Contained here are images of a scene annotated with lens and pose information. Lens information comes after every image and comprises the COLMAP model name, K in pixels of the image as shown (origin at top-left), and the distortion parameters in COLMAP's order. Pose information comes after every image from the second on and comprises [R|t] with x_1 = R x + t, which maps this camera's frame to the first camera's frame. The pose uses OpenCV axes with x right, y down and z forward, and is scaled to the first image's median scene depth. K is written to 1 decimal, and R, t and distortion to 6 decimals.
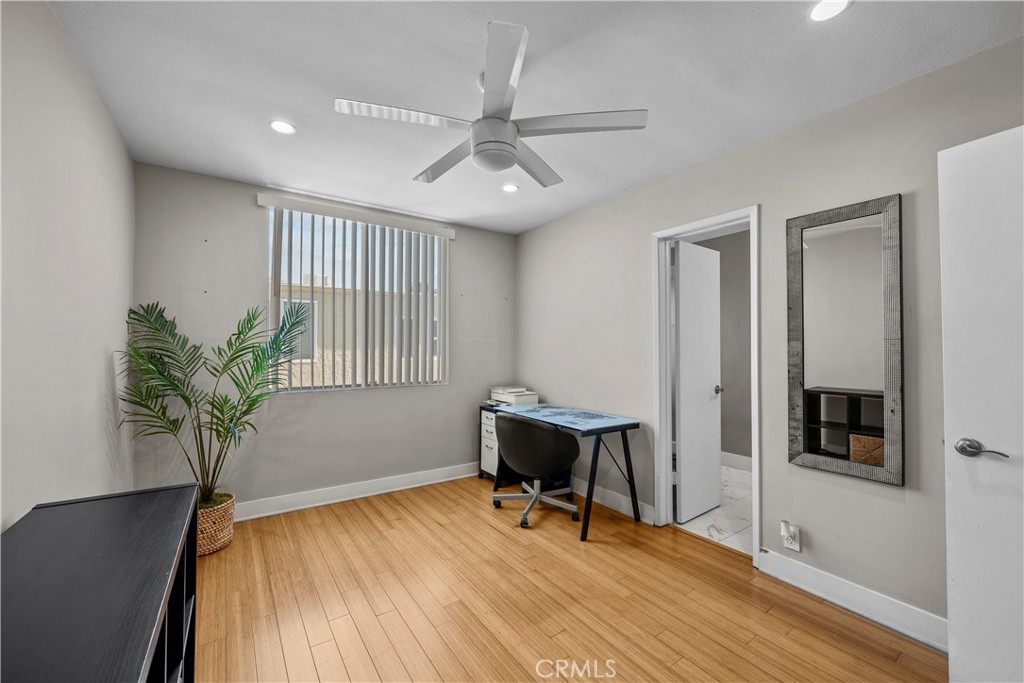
lens RADIAL K [[407.6, 0, 508.3], [0, 407.6, 341.5], [0, 0, 1]] dist [-0.000298, 0.000548]
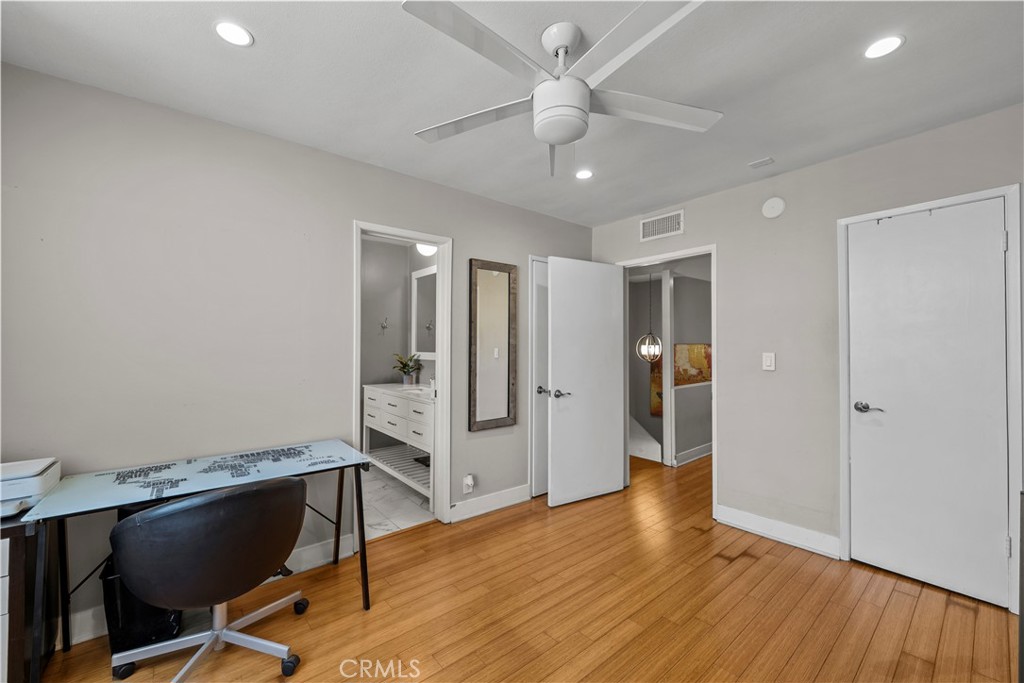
lens RADIAL K [[407.6, 0, 508.8], [0, 407.6, 340.7], [0, 0, 1]] dist [-0.000298, 0.000548]
pose [[-0.079697, 0.011795, 0.996749, -0.725054], [-0.009509, 0.999876, -0.012592, 0.001303], [-0.996774, -0.010481, -0.079575, 0.982777]]
